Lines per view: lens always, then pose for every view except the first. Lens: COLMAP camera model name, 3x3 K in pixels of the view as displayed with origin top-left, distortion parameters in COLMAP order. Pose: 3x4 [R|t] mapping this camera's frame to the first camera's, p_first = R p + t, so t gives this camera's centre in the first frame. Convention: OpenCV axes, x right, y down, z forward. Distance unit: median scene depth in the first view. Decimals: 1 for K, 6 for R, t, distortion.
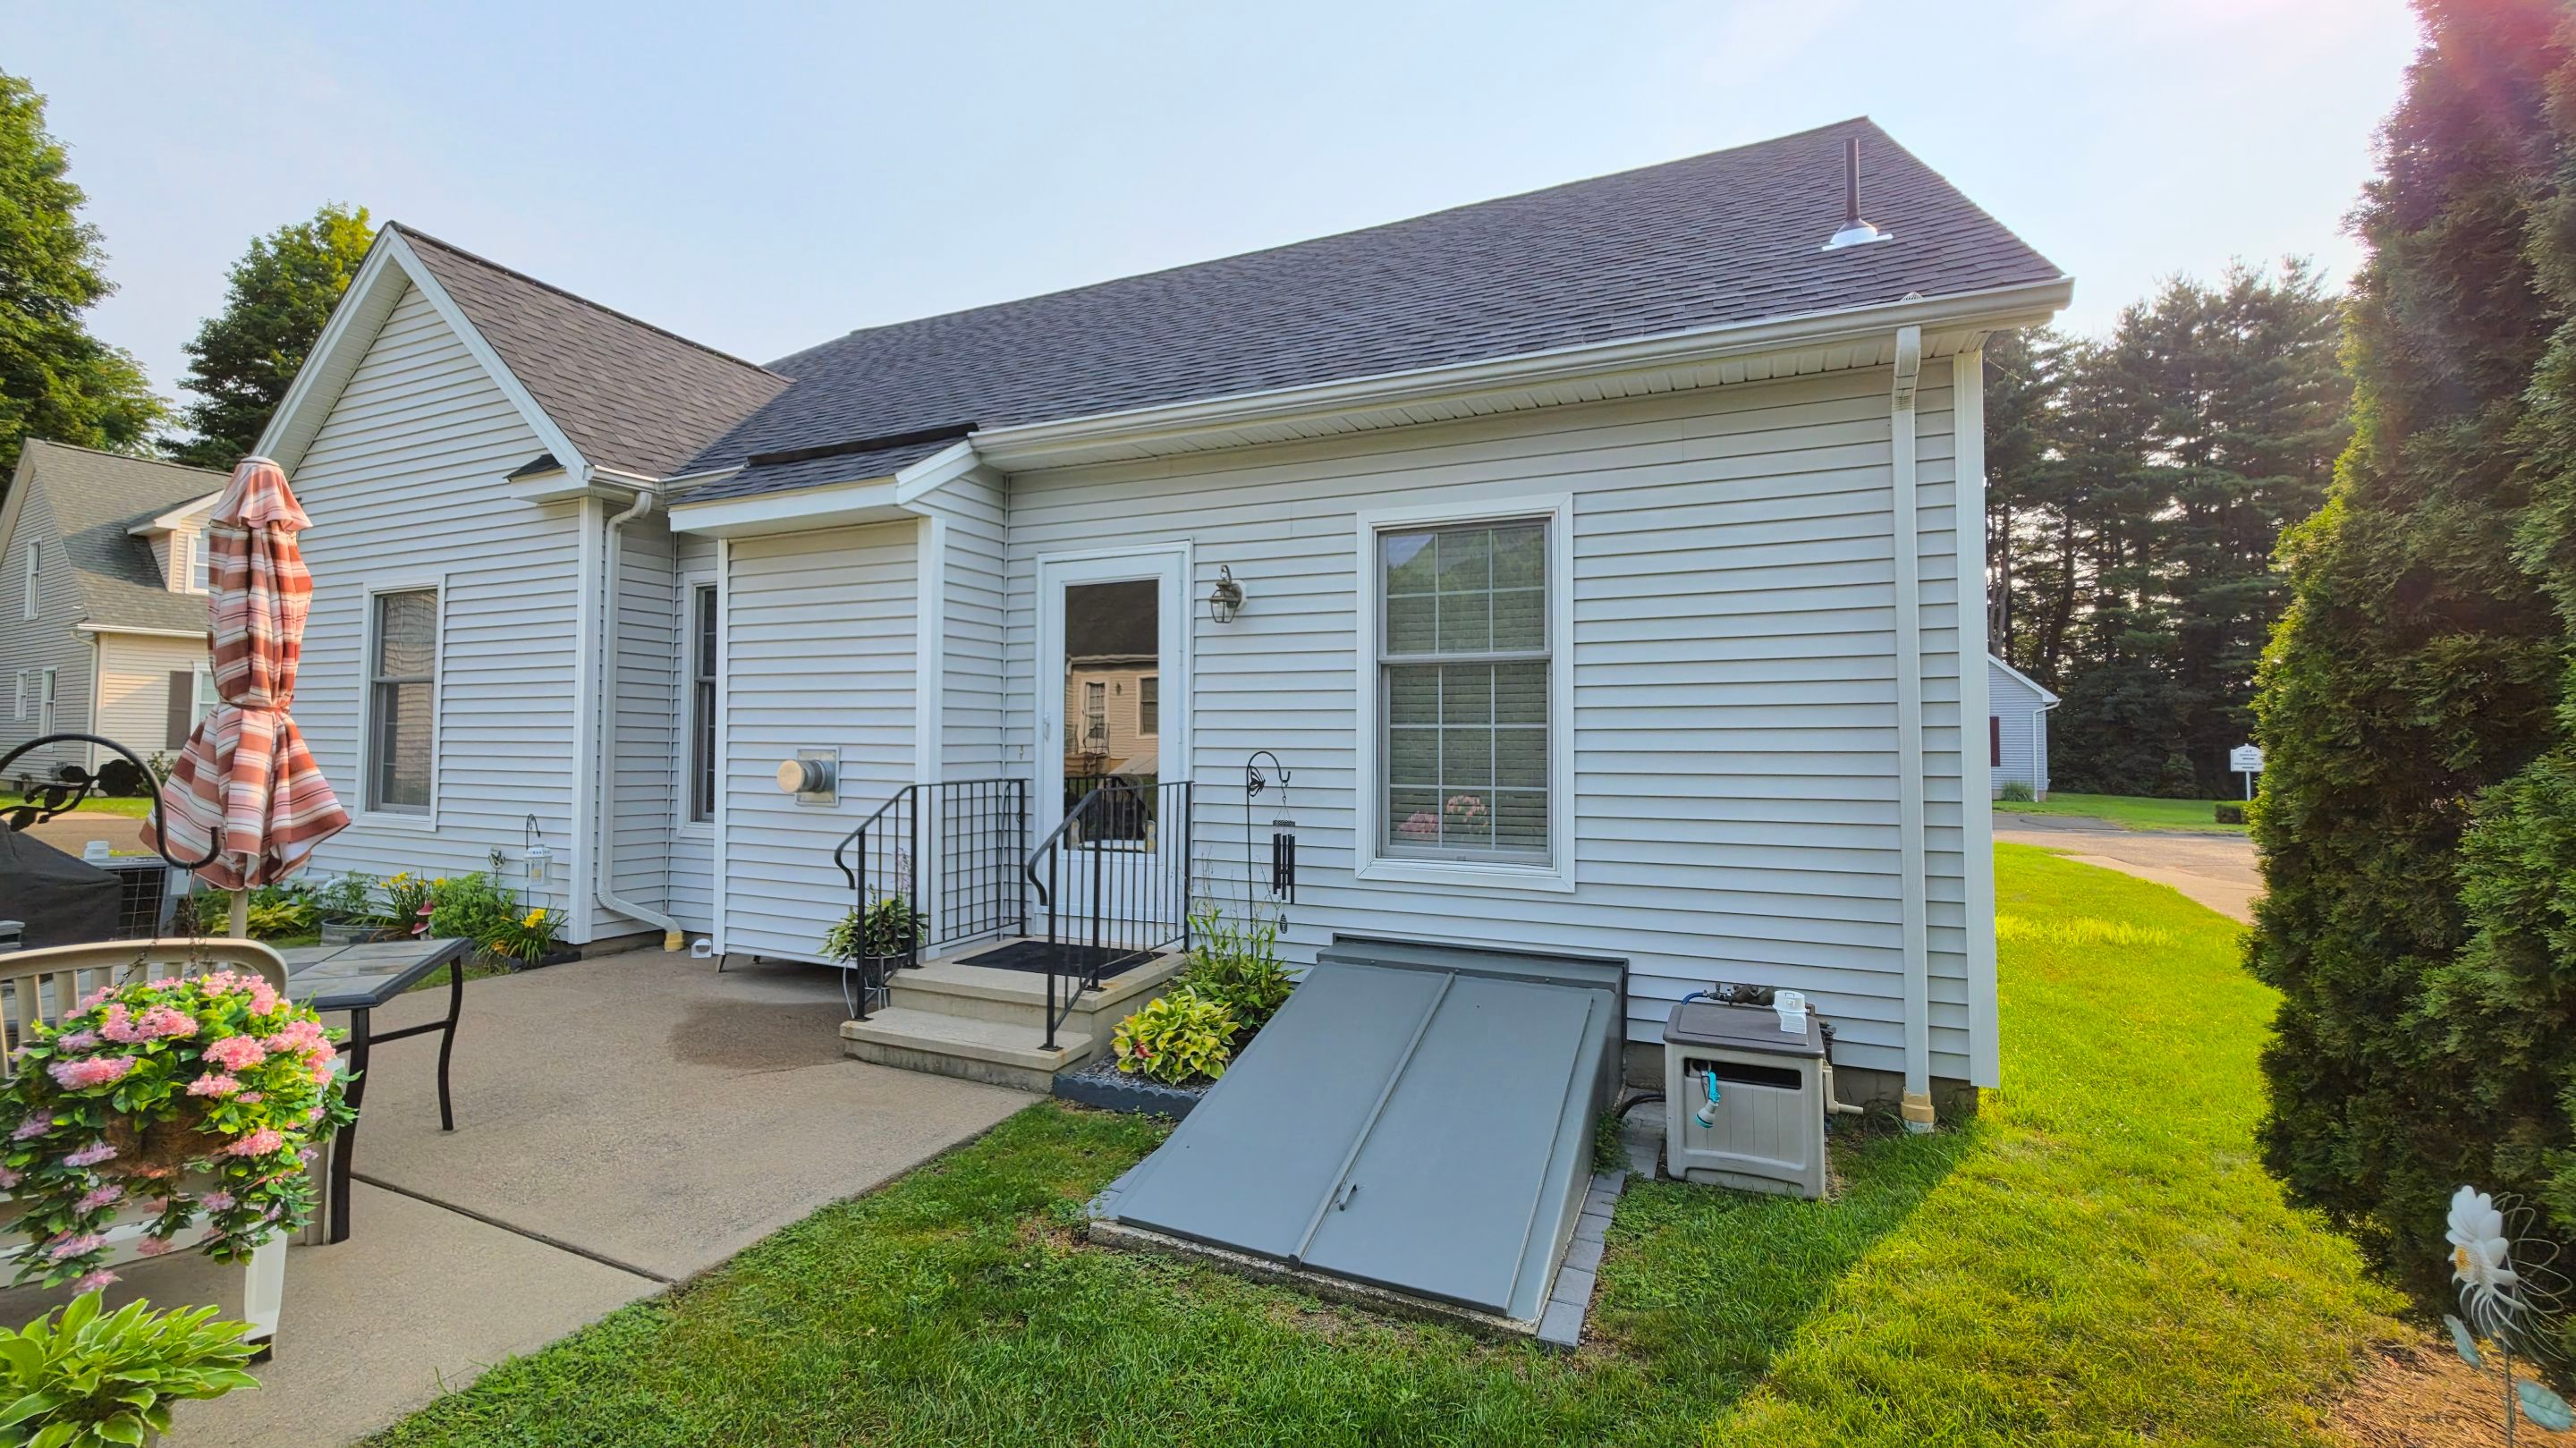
lens RADIAL K [[1044.1, 0, 1288.0], [0, 1044.1, 724.0], [0, 0, 1]] dist [-0.000677, 0.000015]
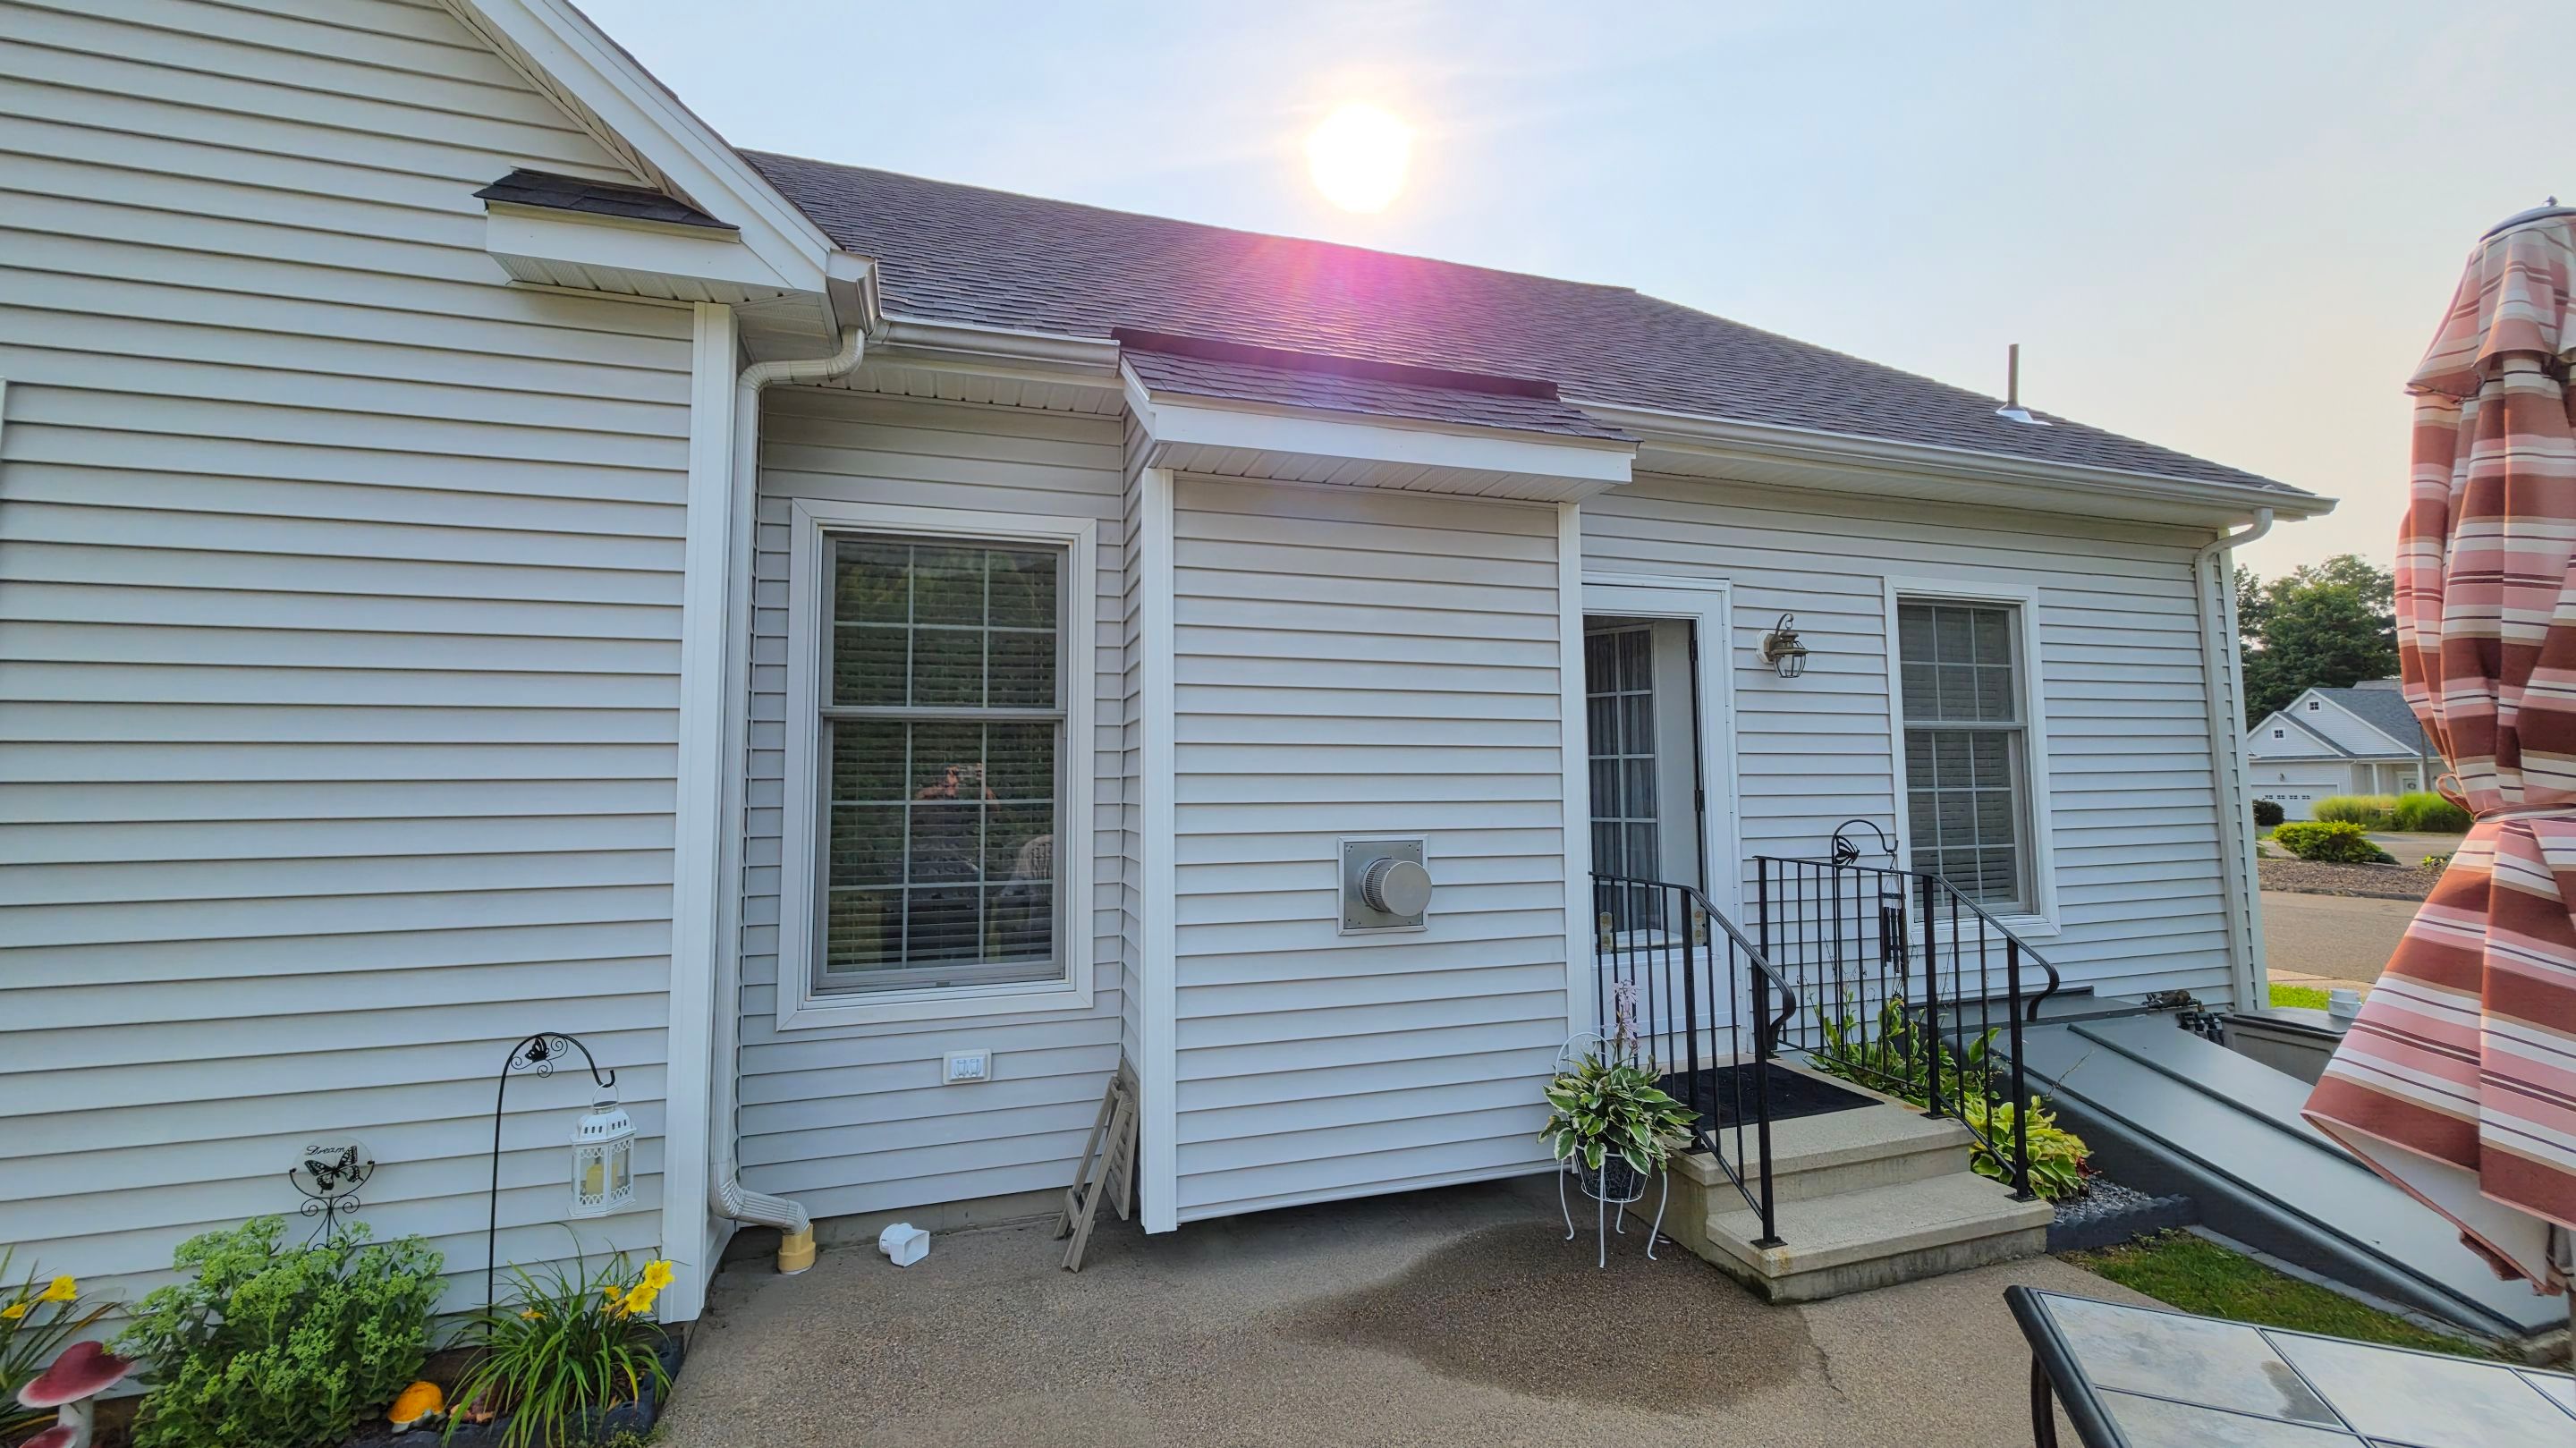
lens RADIAL K [[1007.5, 0, 1288.0], [0, 1007.5, 724.0], [0, 0, 1]] dist [0.014140, -0.000070]
pose [[0.745351, 0.033142, 0.665848, -0.947404], [0.006576, 0.998350, -0.057053, -0.008512], [-0.666640, 0.046903, 0.743903, 0.623220]]
